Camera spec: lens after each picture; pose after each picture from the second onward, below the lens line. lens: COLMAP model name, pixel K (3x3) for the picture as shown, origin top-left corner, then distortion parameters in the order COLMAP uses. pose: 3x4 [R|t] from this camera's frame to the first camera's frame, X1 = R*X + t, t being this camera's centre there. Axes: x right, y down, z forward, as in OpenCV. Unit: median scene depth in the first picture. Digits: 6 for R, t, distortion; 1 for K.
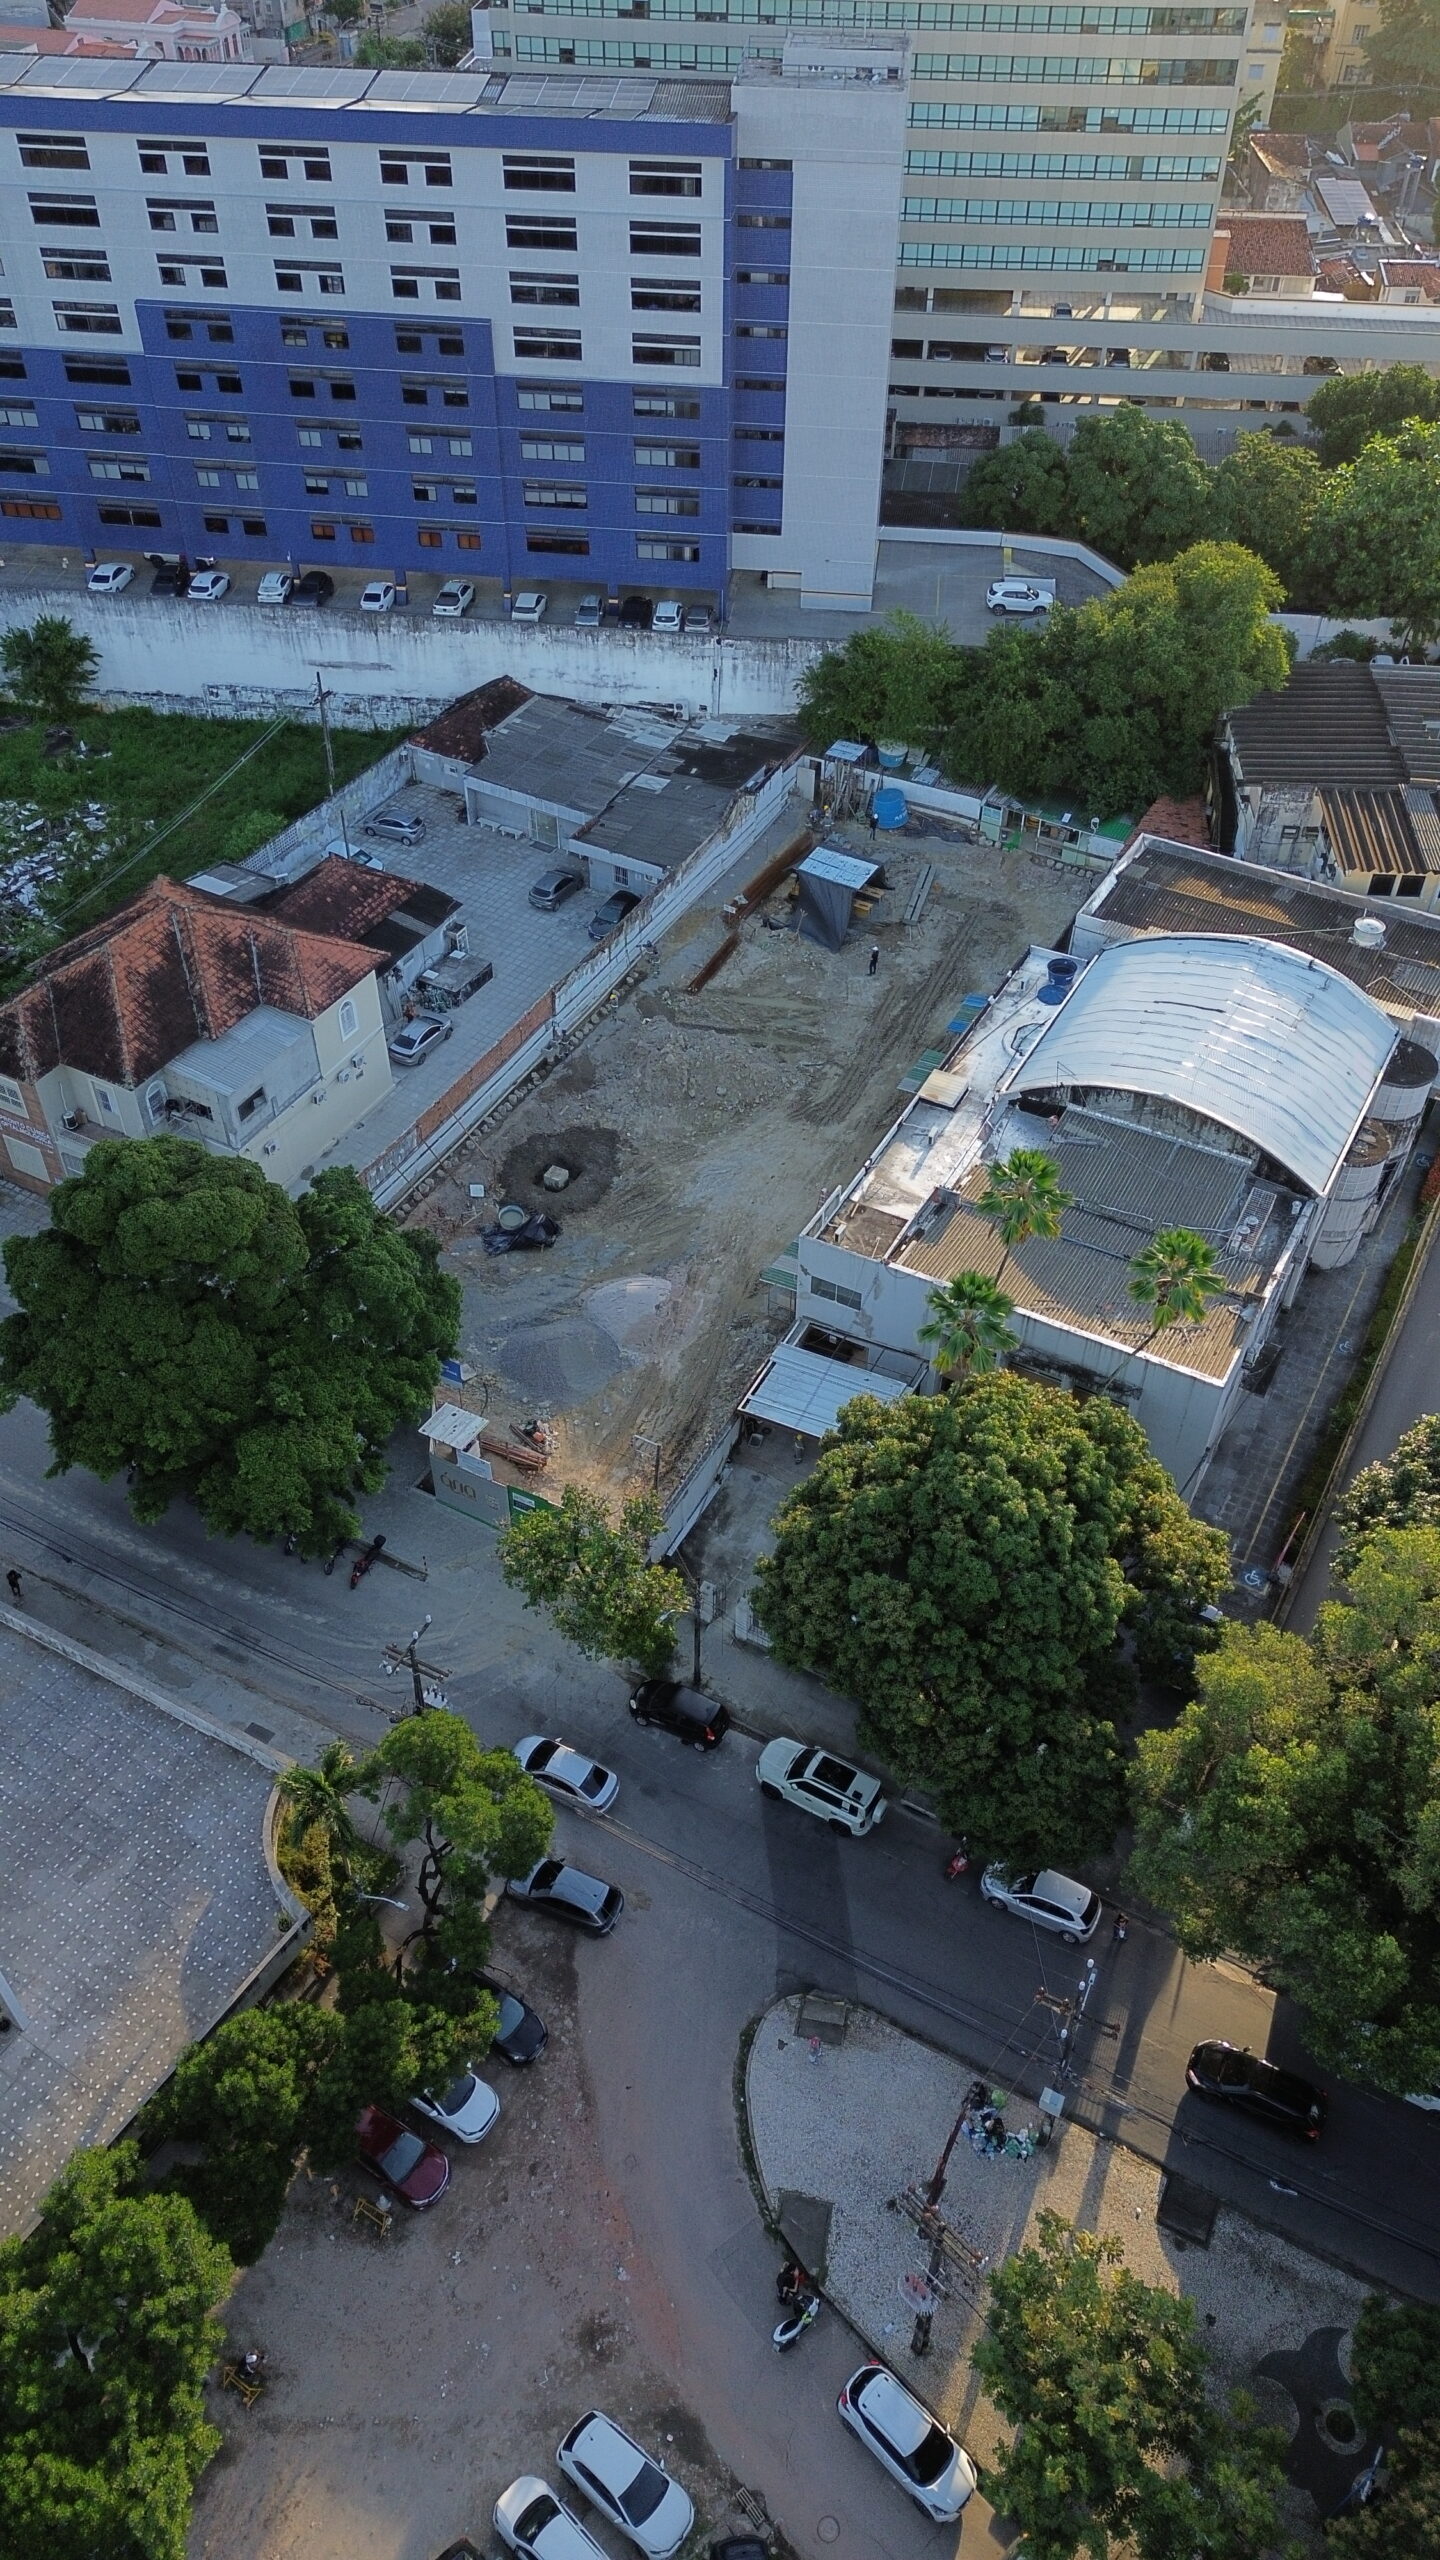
lens RADIAL K [[1776.5, 0, 709.2], [0, 1776.5, 1281.0], [0, 0, 1]] dist [0.062435, -0.056037]
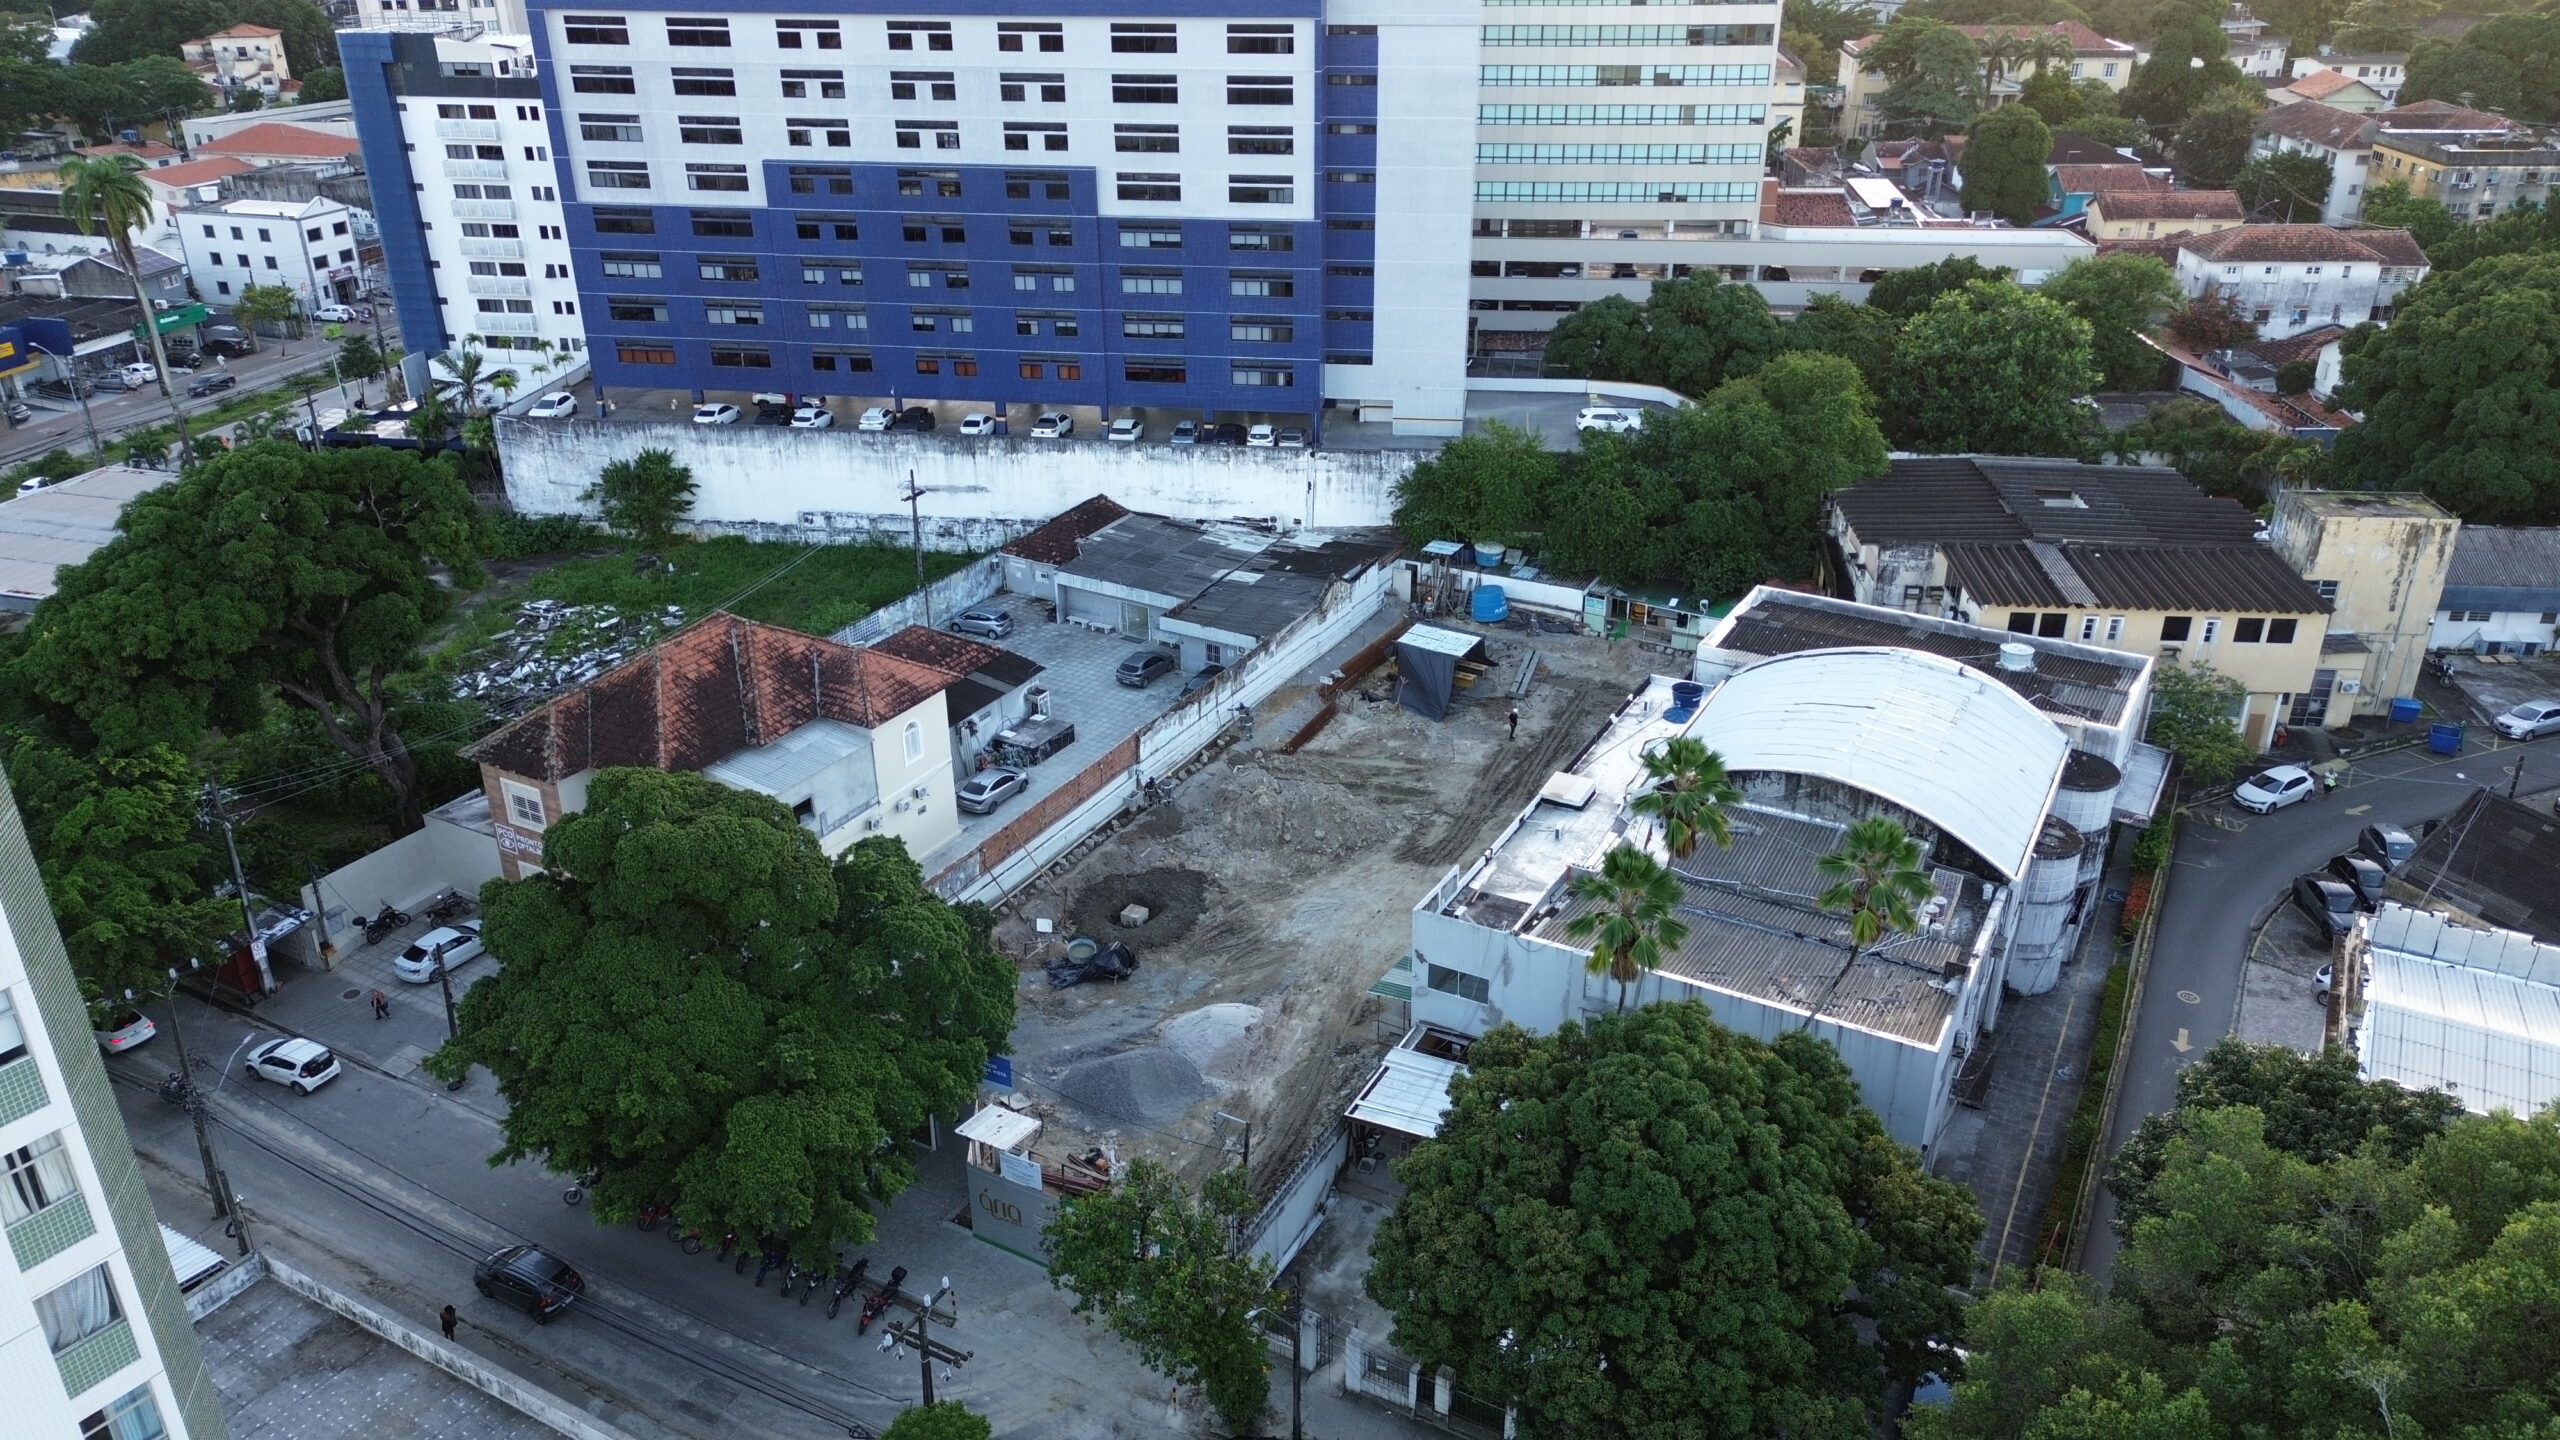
lens RADIAL K [[1770.7, 0, 1281.6], [0, 1770.7, 732.7], [0, 0, 1]] dist [0.100461, -0.157058]
pose [[0.999919, -0.005923, -0.011254, -0.001874], [0.001966, 0.946263, -0.323392, 0.123136], [0.012564, 0.323343, 0.946198, 0.112988]]
